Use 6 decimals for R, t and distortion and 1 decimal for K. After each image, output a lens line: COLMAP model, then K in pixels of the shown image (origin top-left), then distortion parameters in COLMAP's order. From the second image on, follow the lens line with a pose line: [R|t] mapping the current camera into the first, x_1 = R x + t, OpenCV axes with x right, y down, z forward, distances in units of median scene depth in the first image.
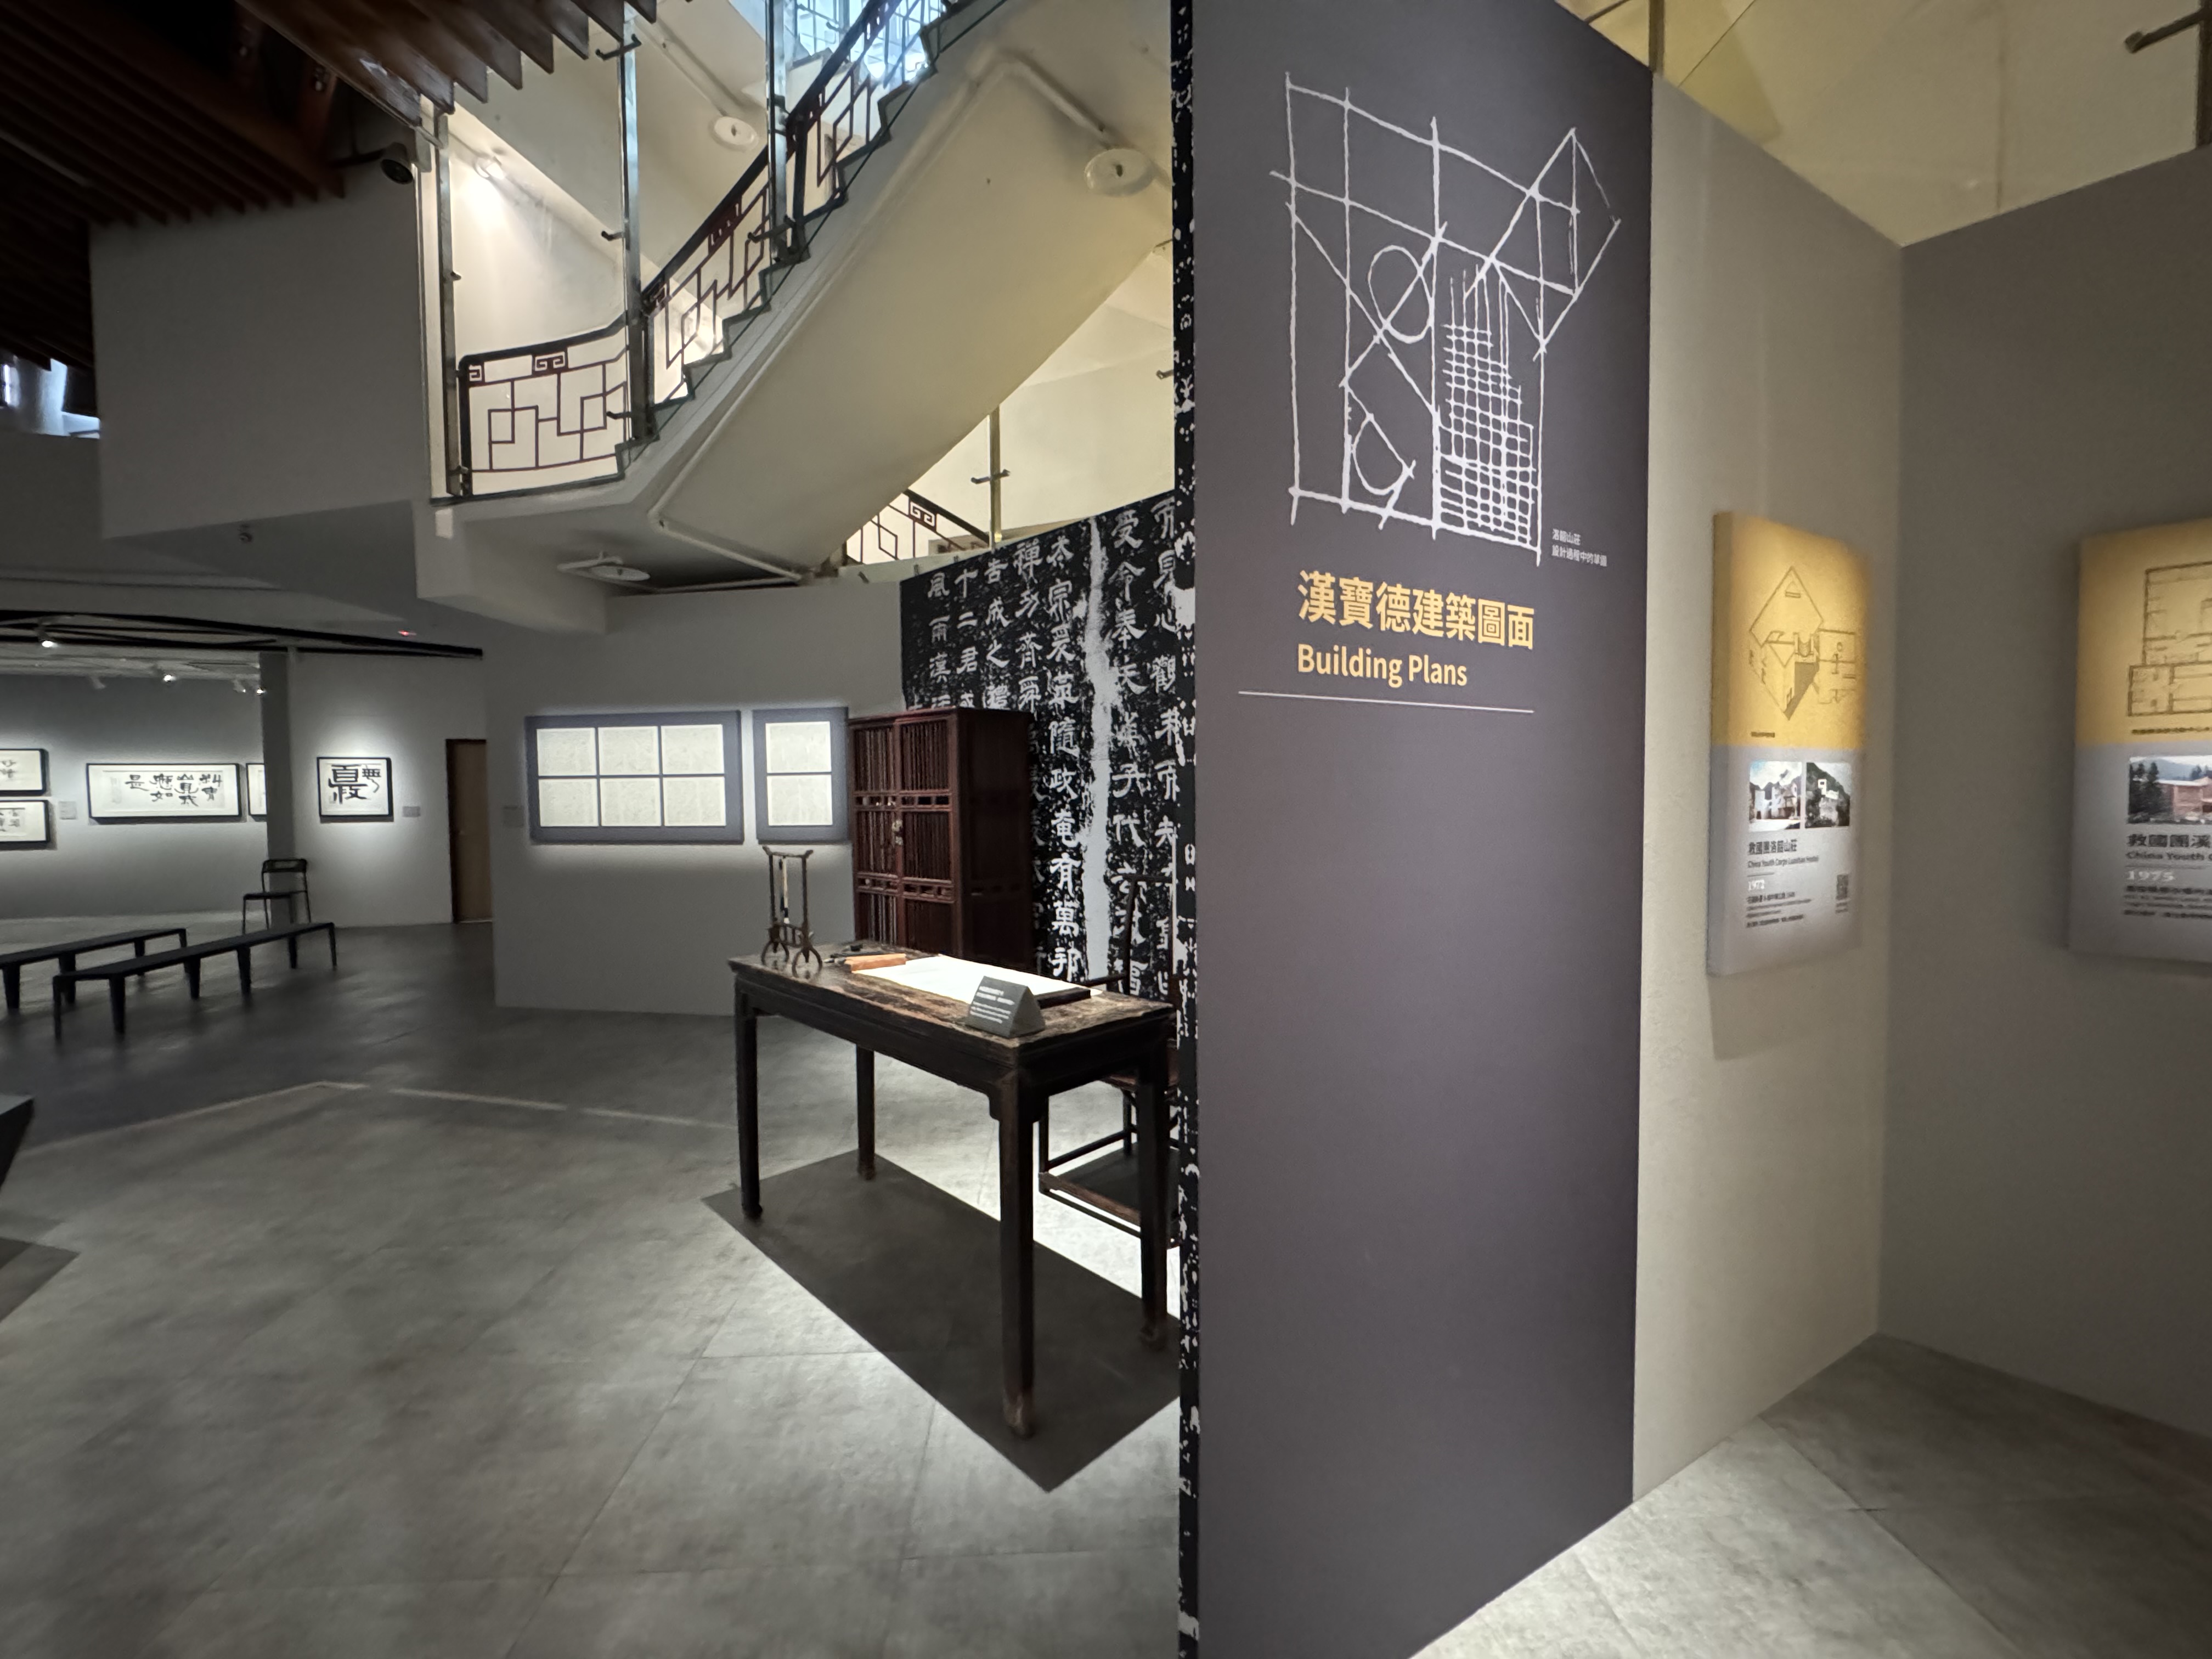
lens RADIAL K [[888.5, 0, 1103.3], [0, 888.5, 831.4], [0, 0, 1]] dist [-0.002411, 0.000487]
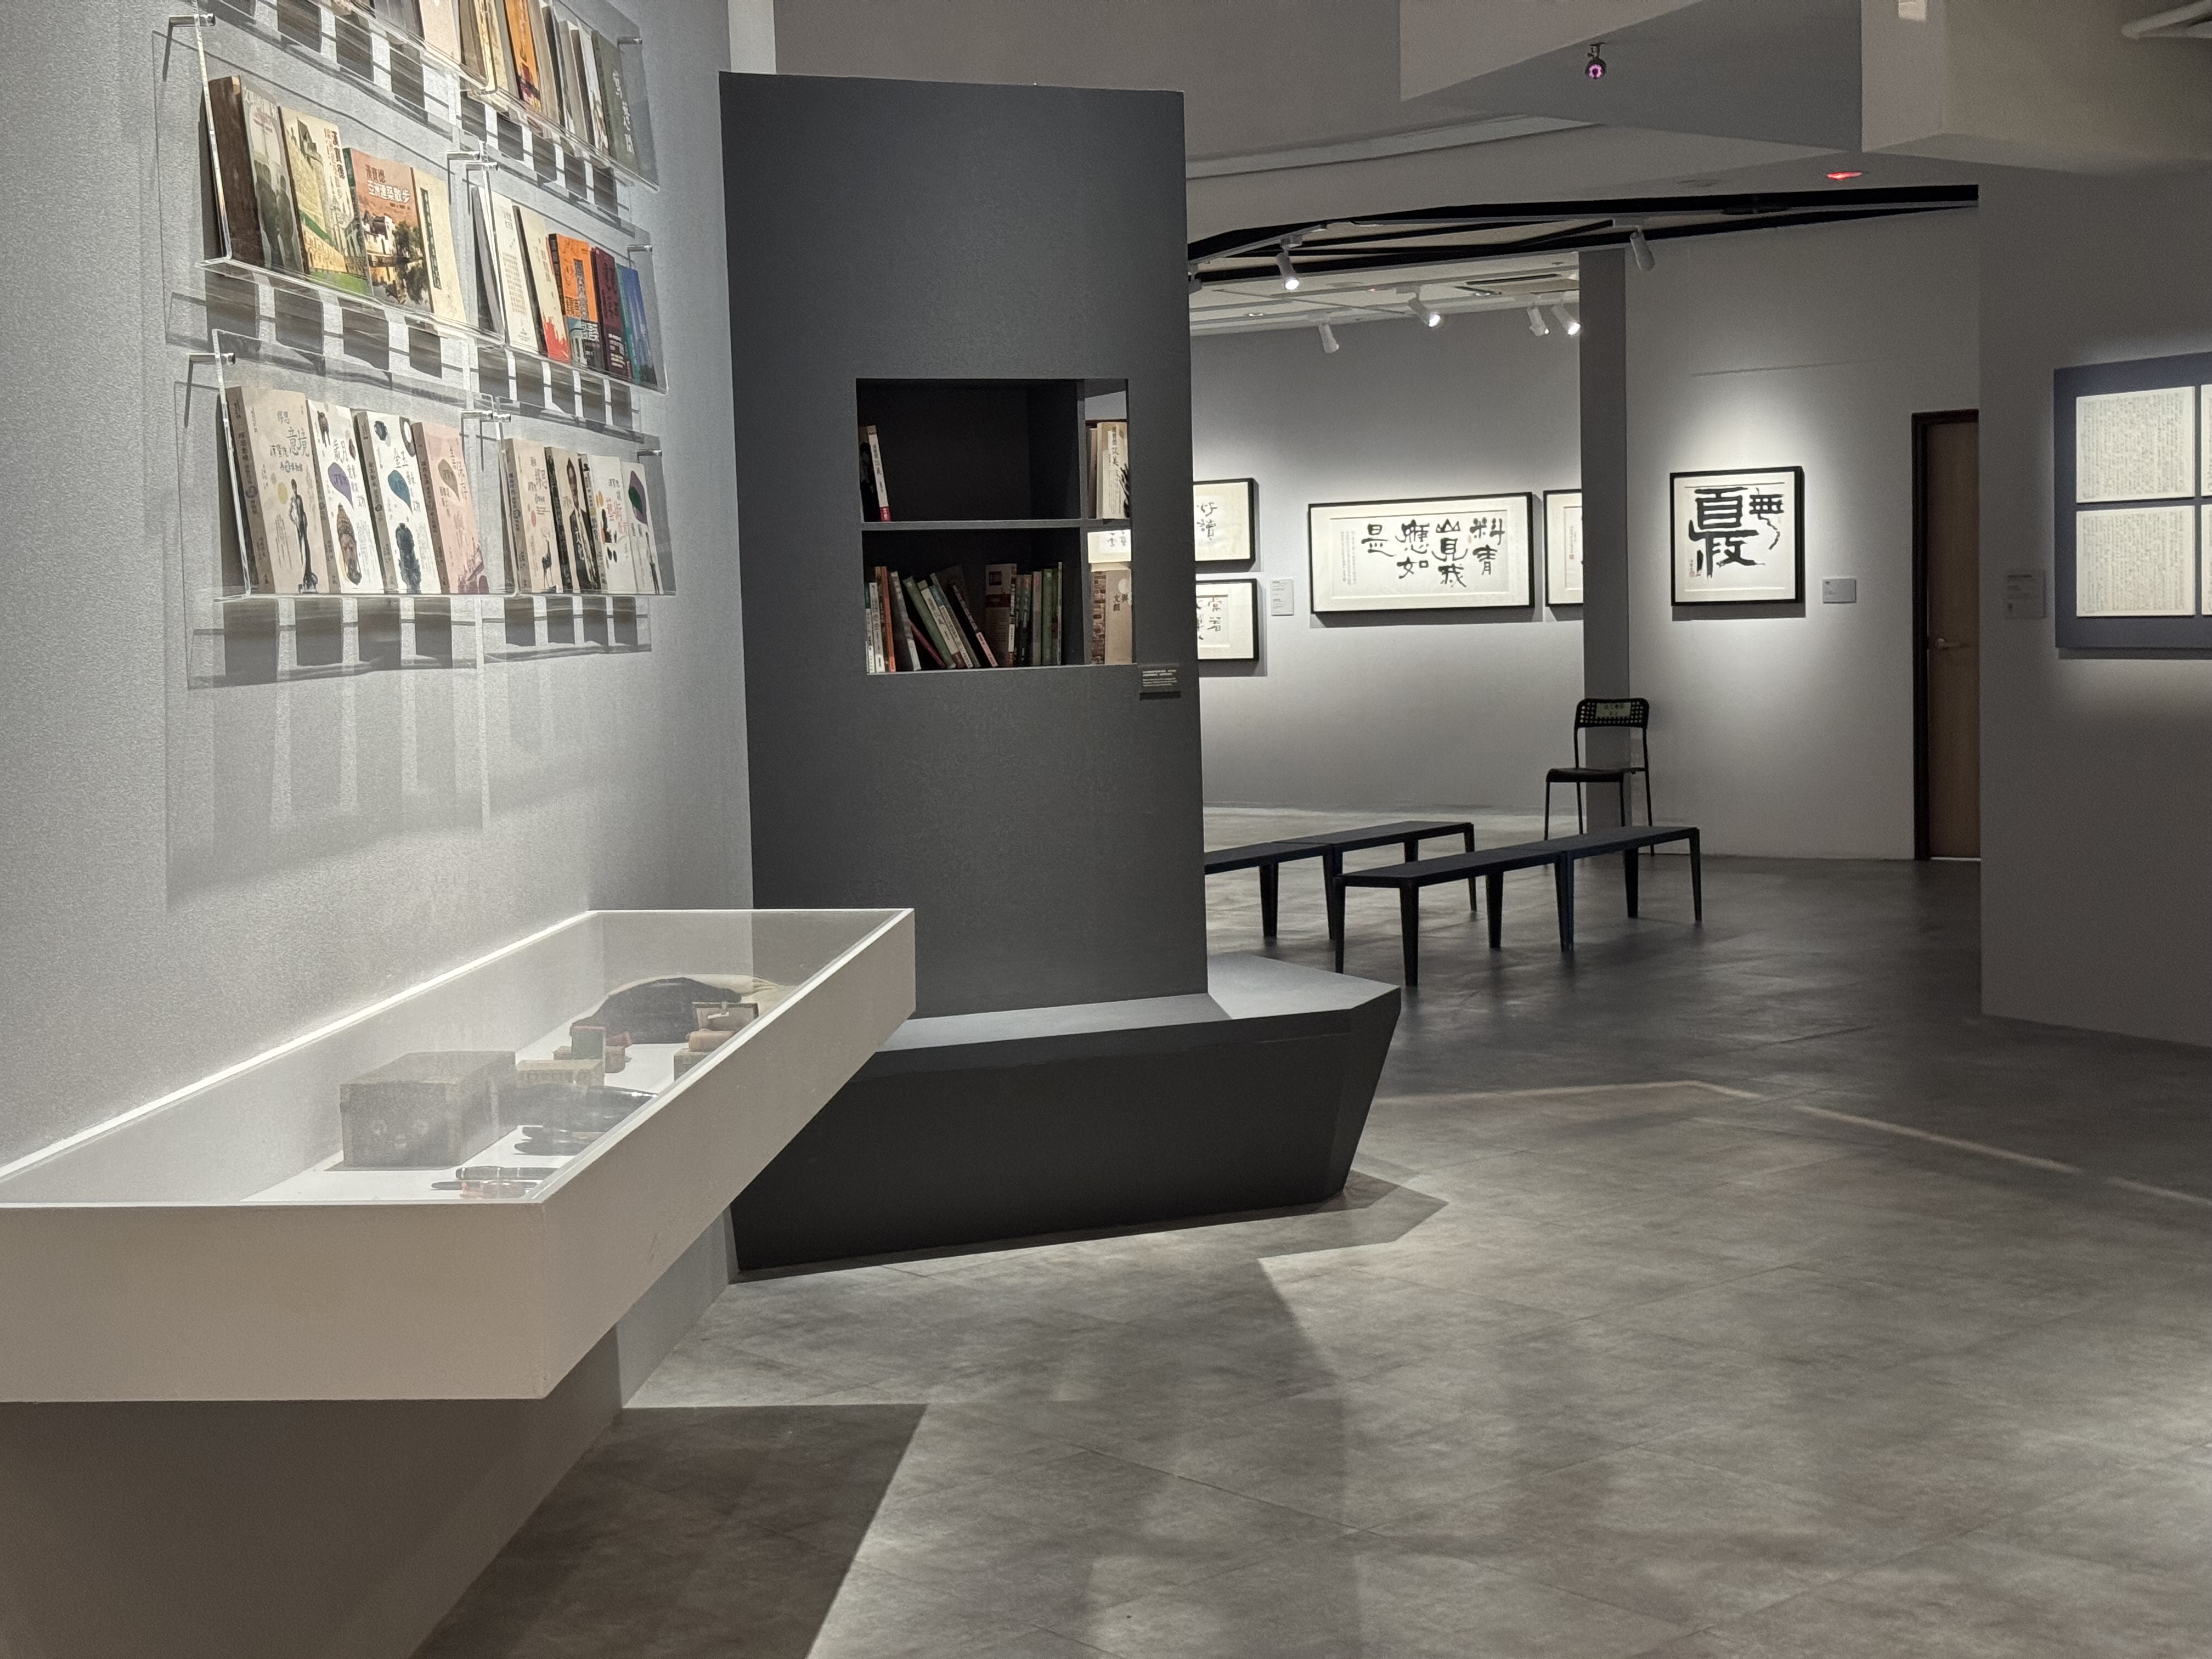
lens RADIAL K [[3079.9, 0, 1104.6], [0, 3079.9, 832.1], [0, 0, 1]] dist [0.088272, 0.000000]
pose [[0.625740, 0.050567, -0.778391, 0.373316], [-0.008298, 0.998272, 0.058180, 0.021035], [0.779987, -0.029946, 0.625078, -0.477677]]
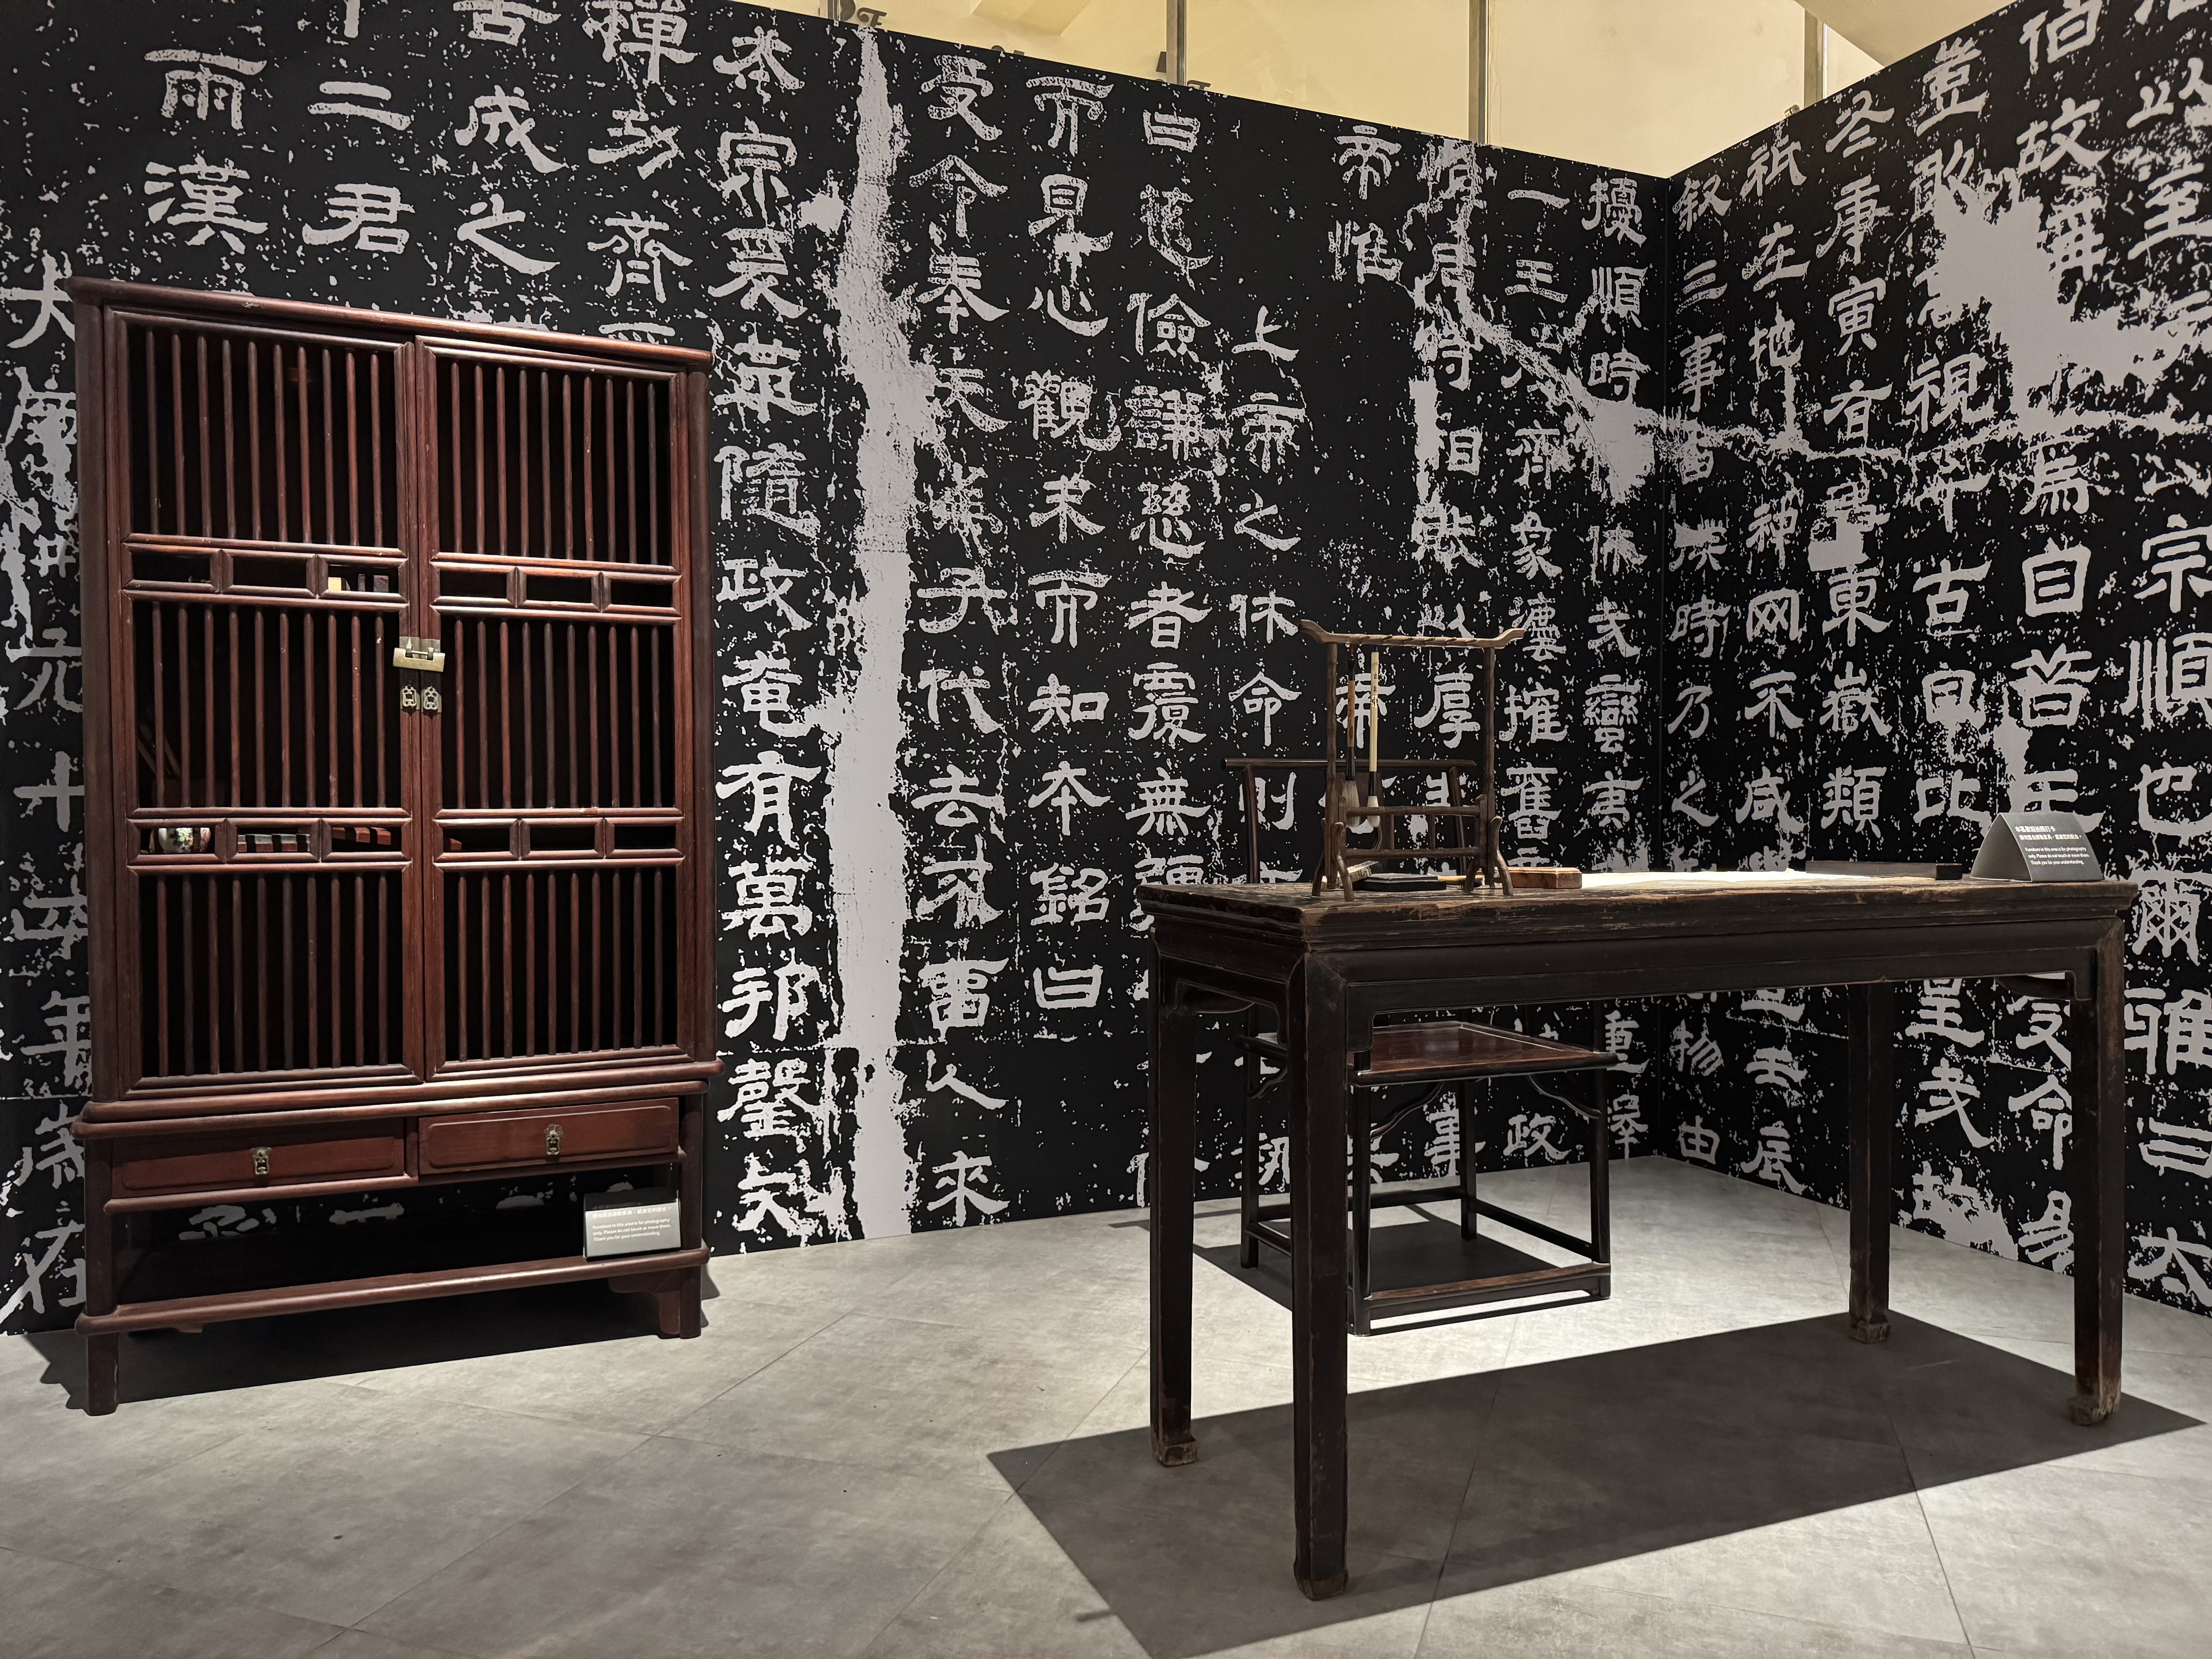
lens RADIAL K [[1539.8, 0, 1113.8], [0, 1539.8, 863.5], [0, 0, 1]] dist [0.008671, -0.019313]
pose [[0.379583, -0.034628, 0.924509, -0.694591], [0.025926, 0.999305, 0.026785, 0.064768], [-0.924794, 0.013802, 0.380217, 0.551856]]
